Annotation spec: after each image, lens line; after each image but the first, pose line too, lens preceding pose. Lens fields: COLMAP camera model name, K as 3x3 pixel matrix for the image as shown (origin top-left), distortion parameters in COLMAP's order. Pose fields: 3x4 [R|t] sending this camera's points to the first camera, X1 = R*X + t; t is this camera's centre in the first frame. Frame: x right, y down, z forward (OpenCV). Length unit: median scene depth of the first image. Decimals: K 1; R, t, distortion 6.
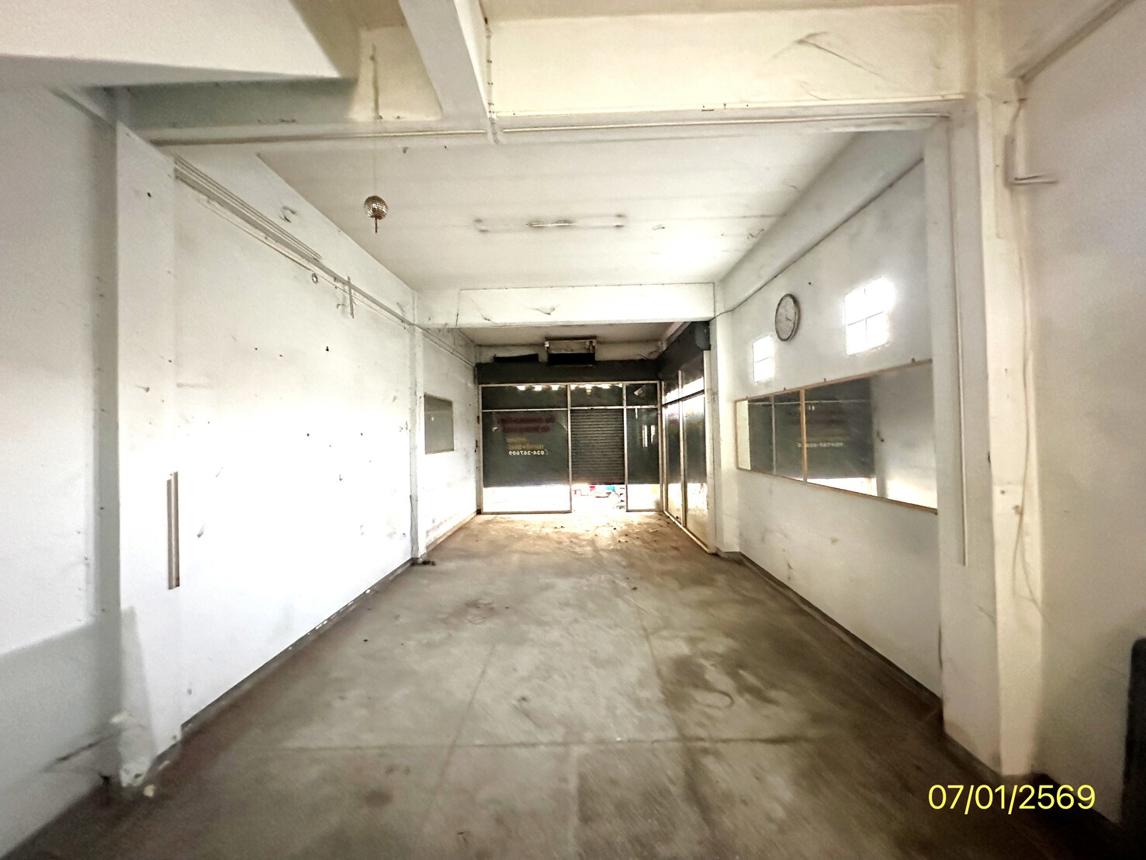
lens RADIAL K [[463.2, 0, 577.7], [0, 463.2, 427.2], [0, 0, 1]] dist [0.009933, -0.000288]
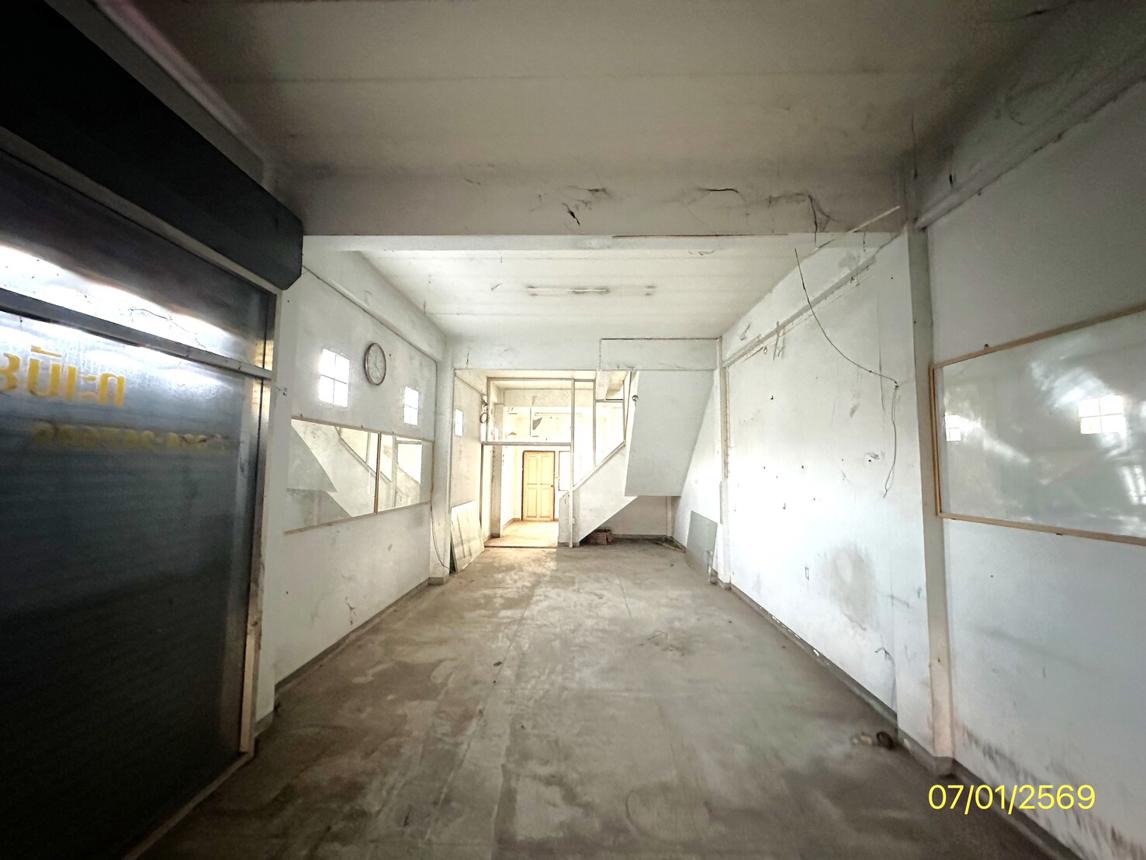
lens RADIAL K [[463.2, 0, 571.5], [0, 463.2, 433.0], [0, 0, 1]] dist [0.009933, -0.000288]
pose [[-0.999628, 0.013757, 0.023563, -0.033771], [0.011514, 0.995616, -0.092823, 0.031874], [-0.024737, -0.092517, -0.995404, 2.150192]]
